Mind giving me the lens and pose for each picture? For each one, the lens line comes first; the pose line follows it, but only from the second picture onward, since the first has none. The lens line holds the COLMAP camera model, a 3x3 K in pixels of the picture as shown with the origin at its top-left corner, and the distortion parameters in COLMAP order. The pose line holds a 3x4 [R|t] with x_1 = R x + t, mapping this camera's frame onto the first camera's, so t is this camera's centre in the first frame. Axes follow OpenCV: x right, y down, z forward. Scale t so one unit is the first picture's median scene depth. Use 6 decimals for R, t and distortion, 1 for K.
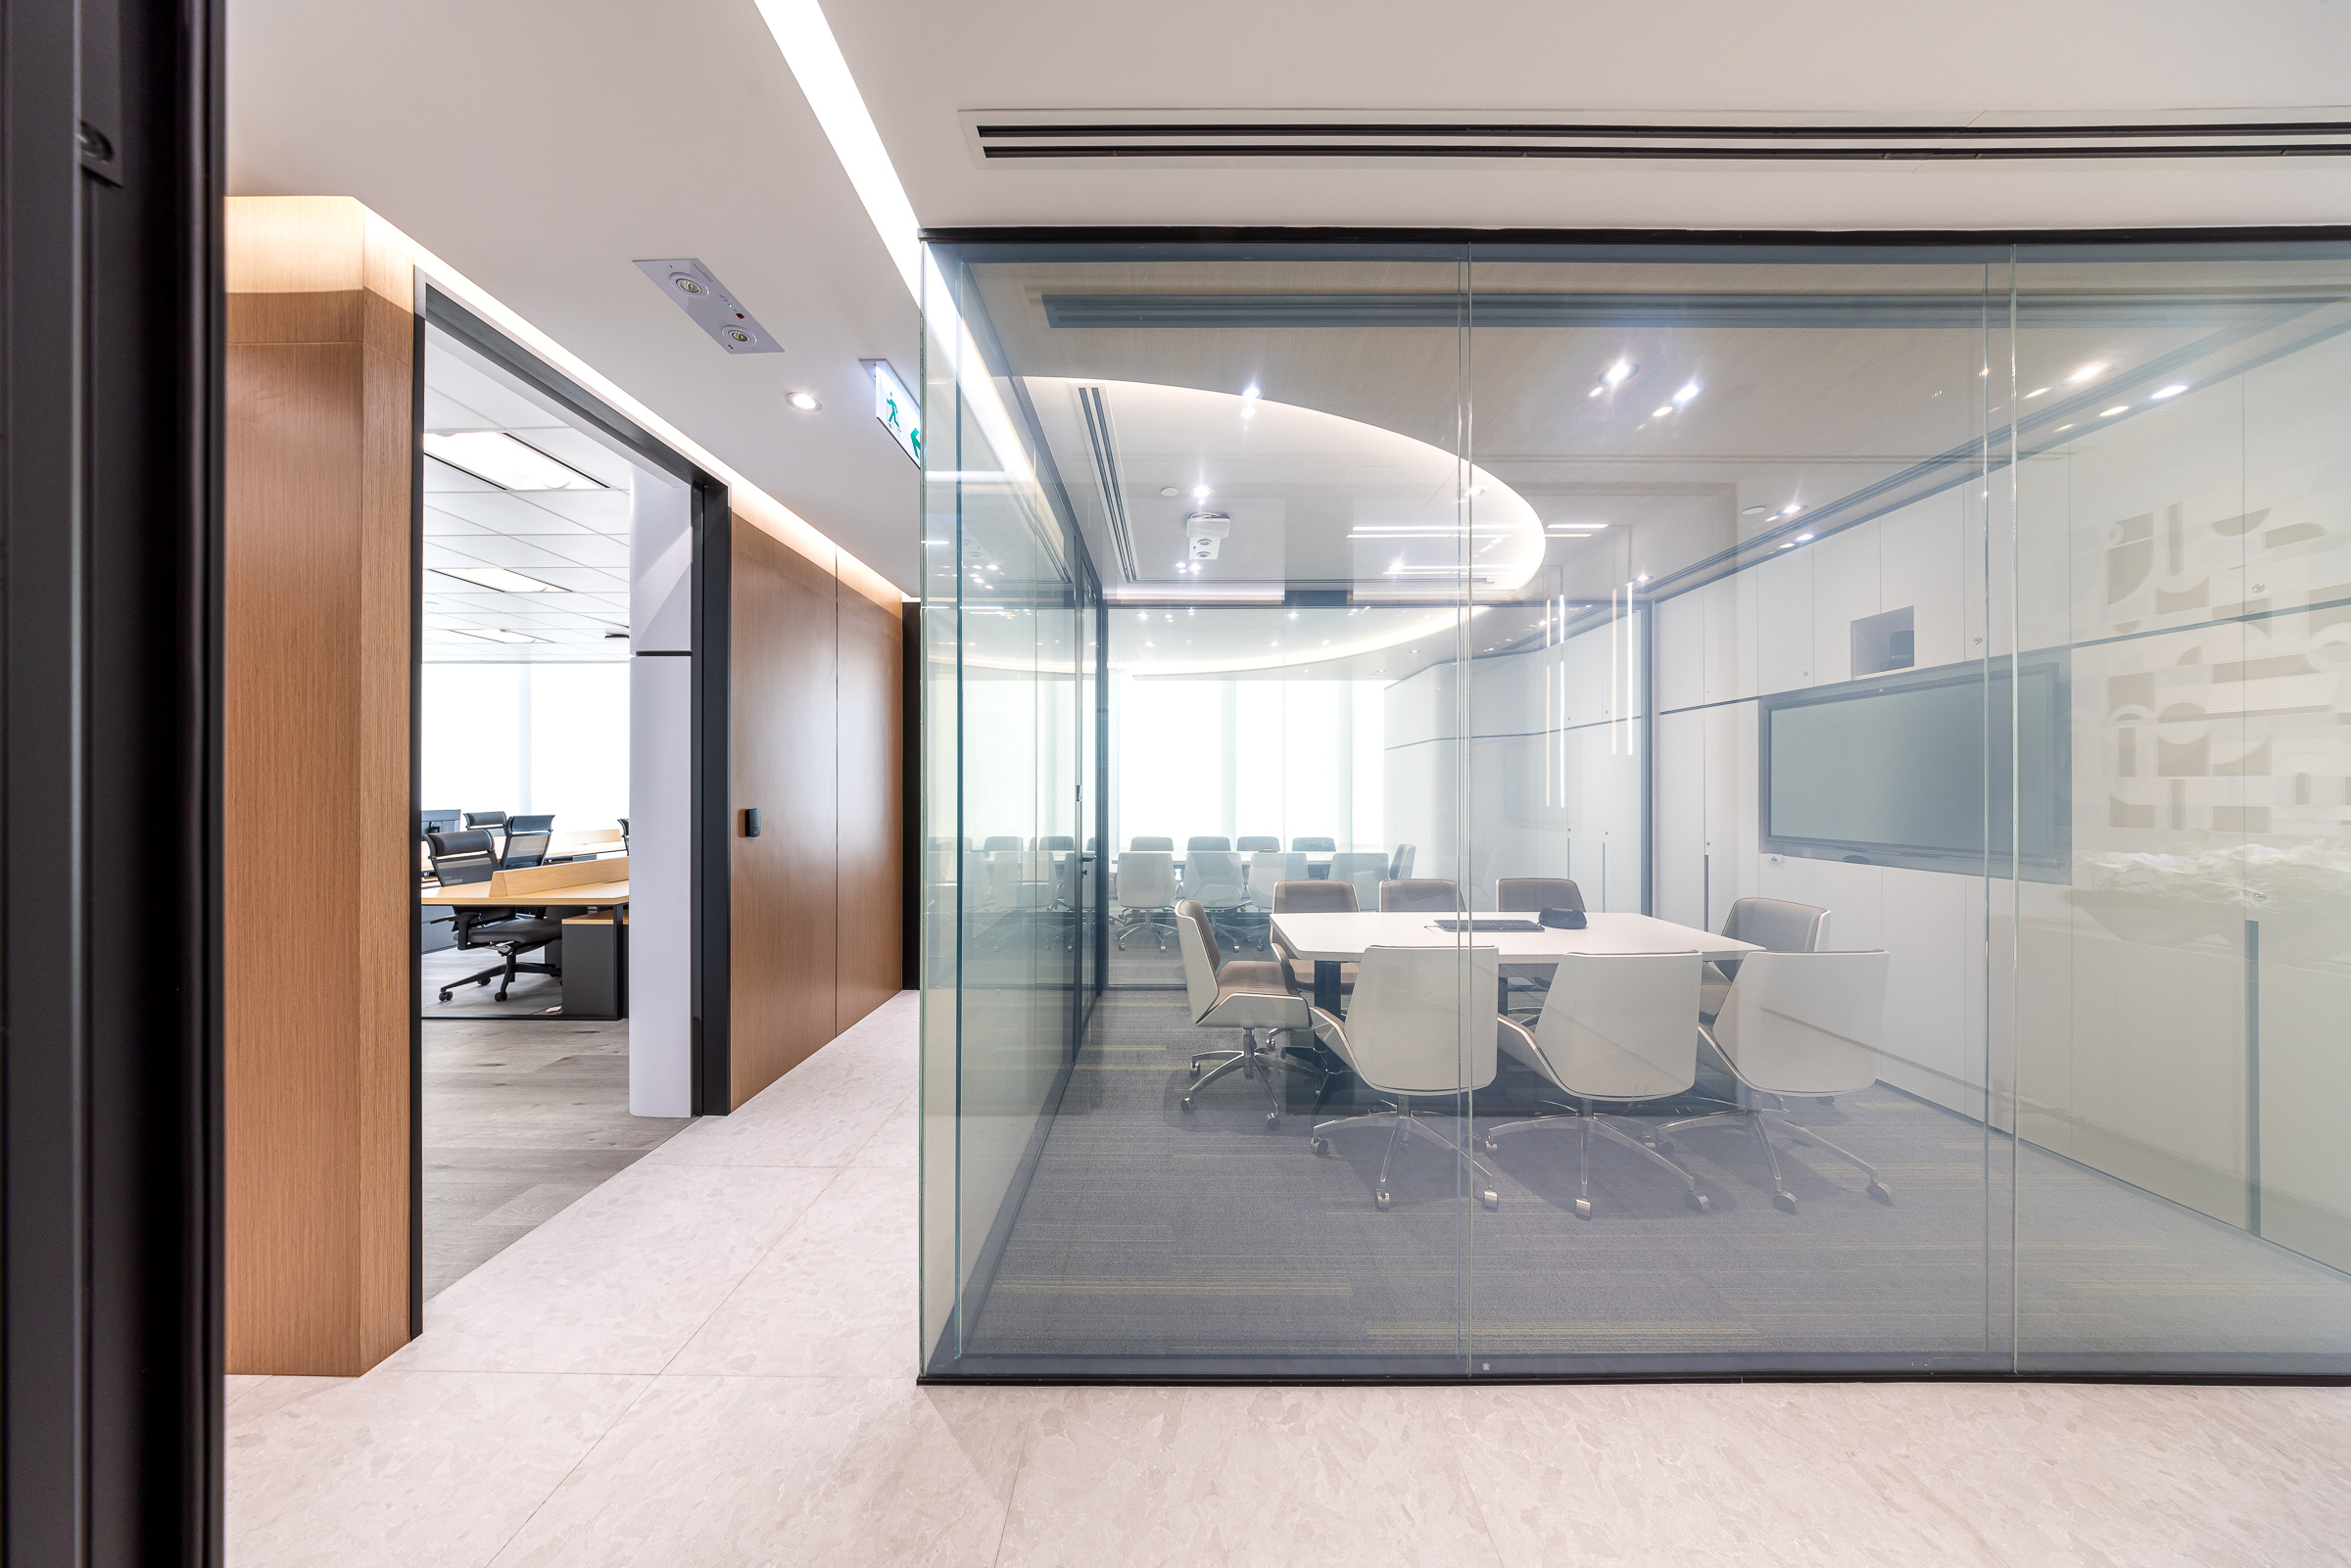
lens RADIAL K [[694.5, 0, 1175.5], [0, 694.5, 784.0], [0, 0, 1]] dist [-0.001412, 0.000002]
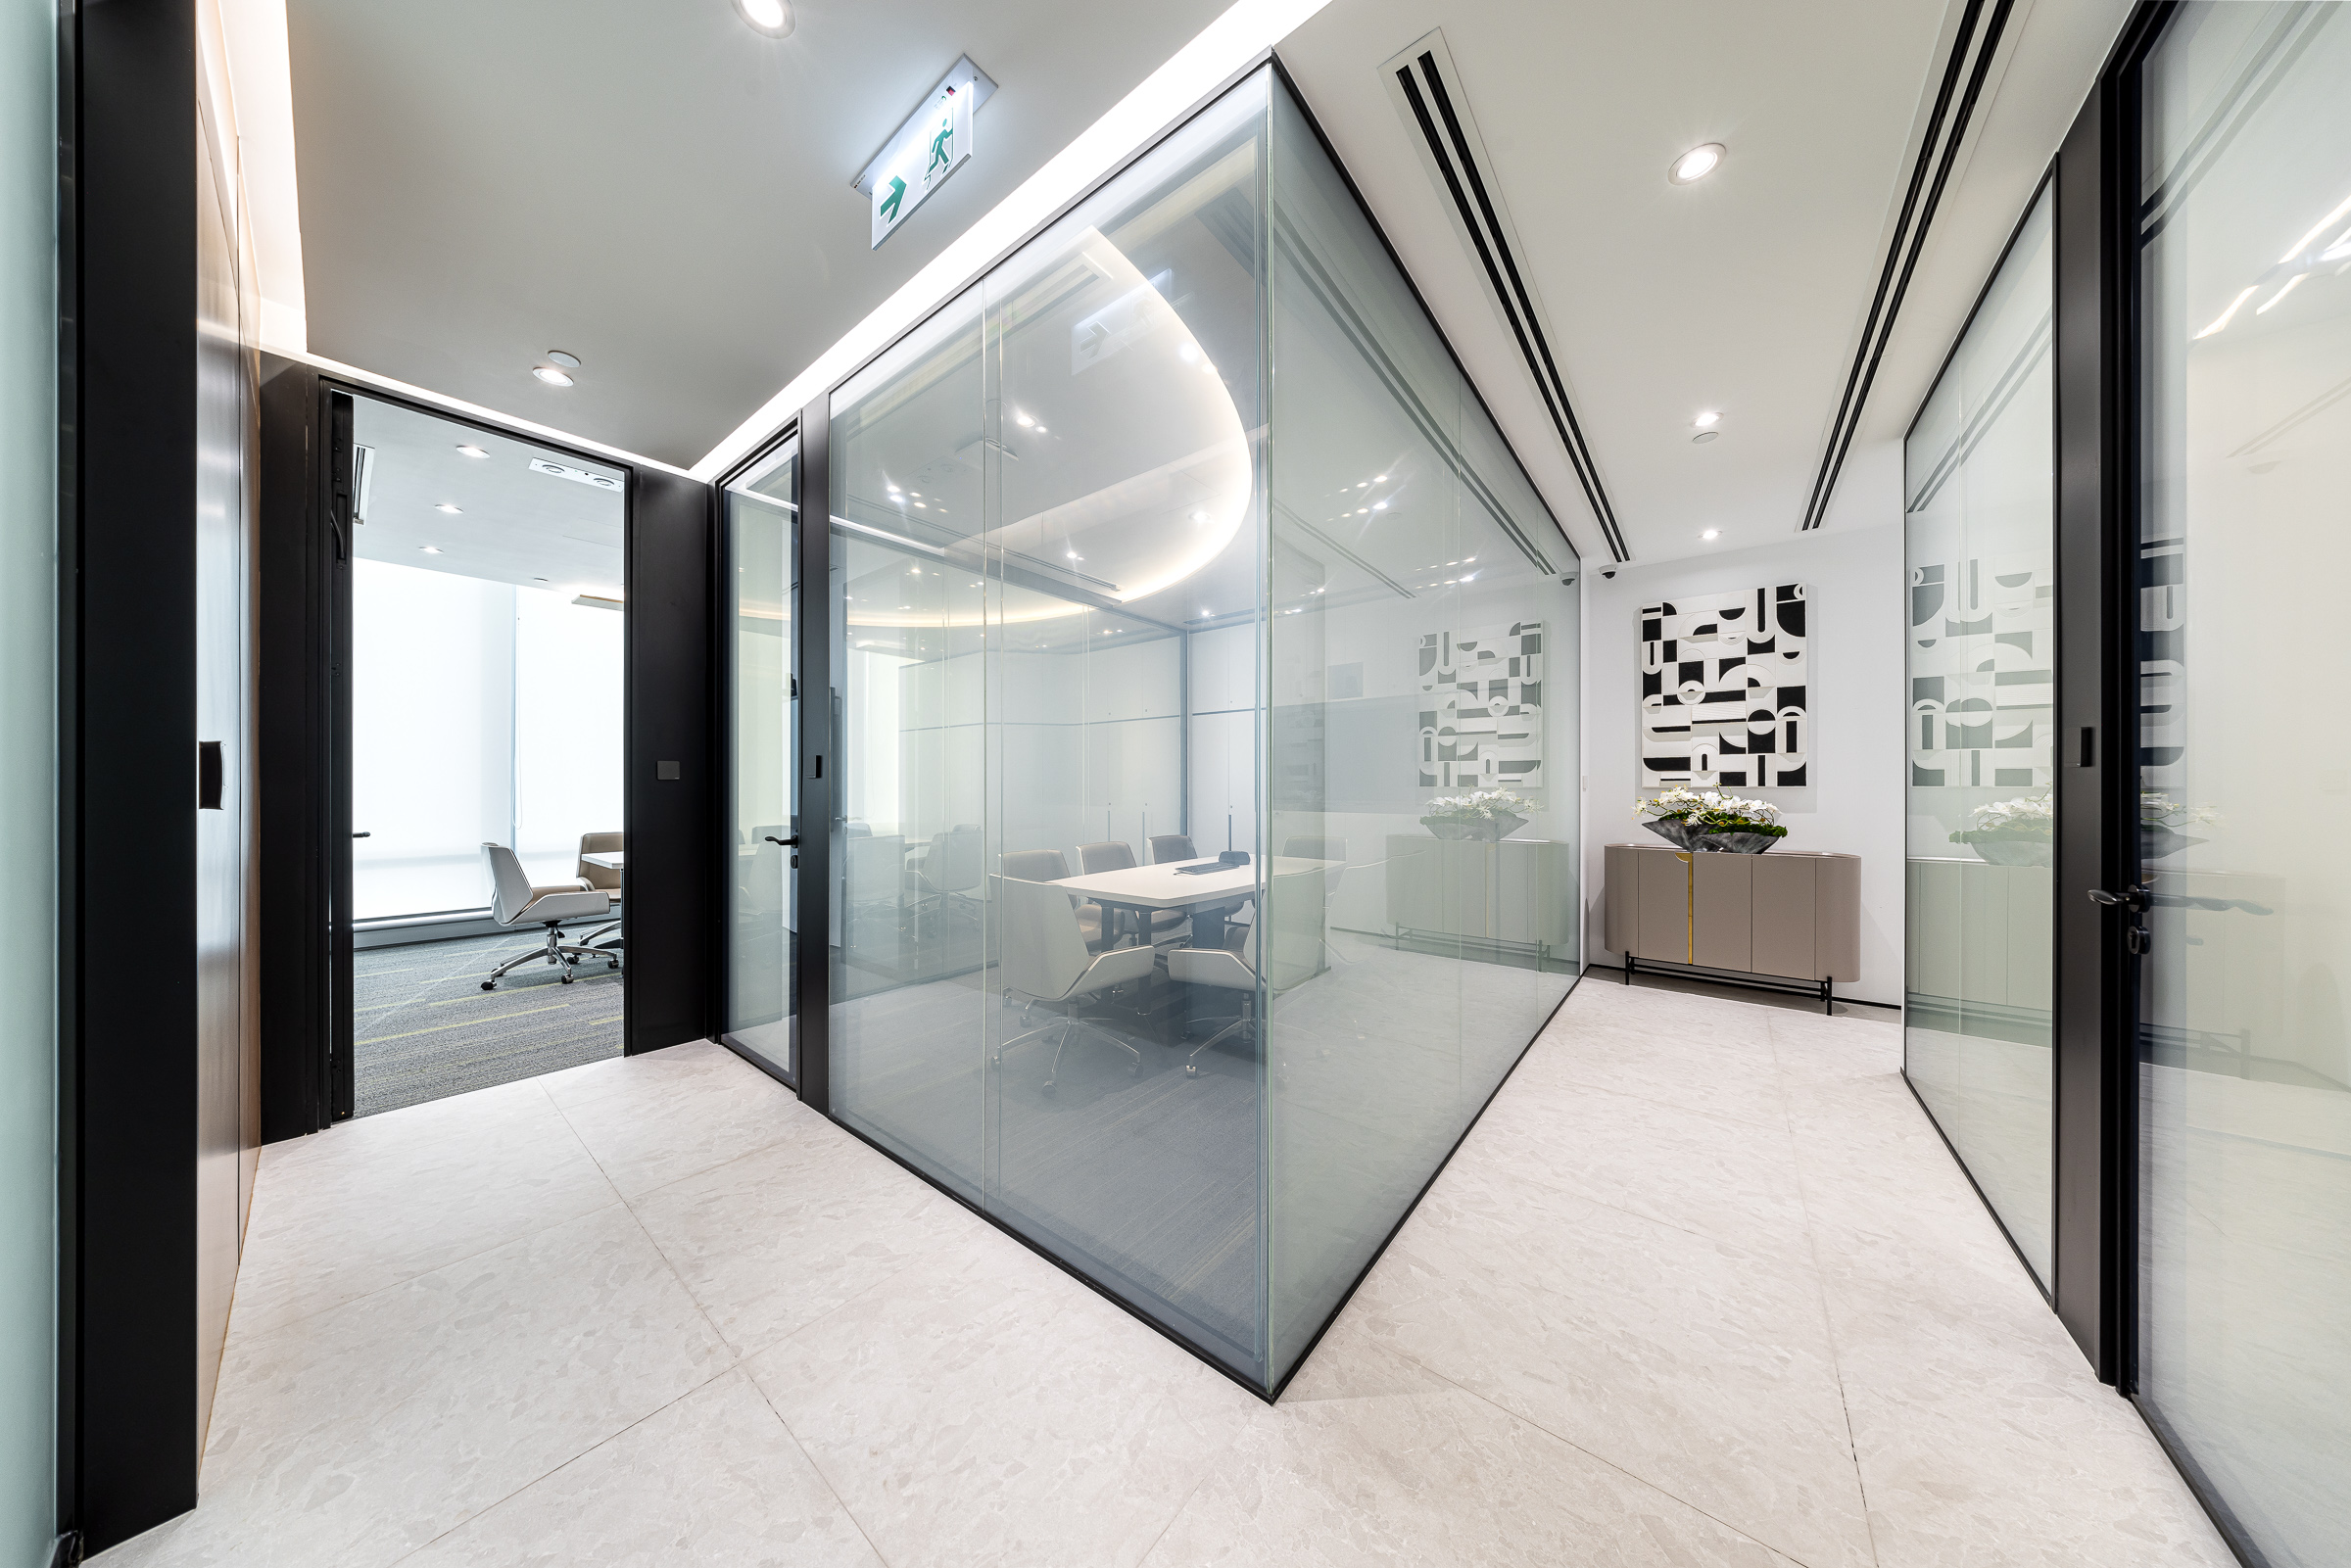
lens RADIAL K [[687.2, 0, 1175.5], [0, 687.2, 784.0], [0, 0, 1]] dist [0.001984, 0.000096]
pose [[0.617107, 0.004278, 0.786868, -1.190568], [-0.009793, 0.999950, 0.002244, 0.102582], [-0.786819, -0.009090, 0.617117, 0.612129]]
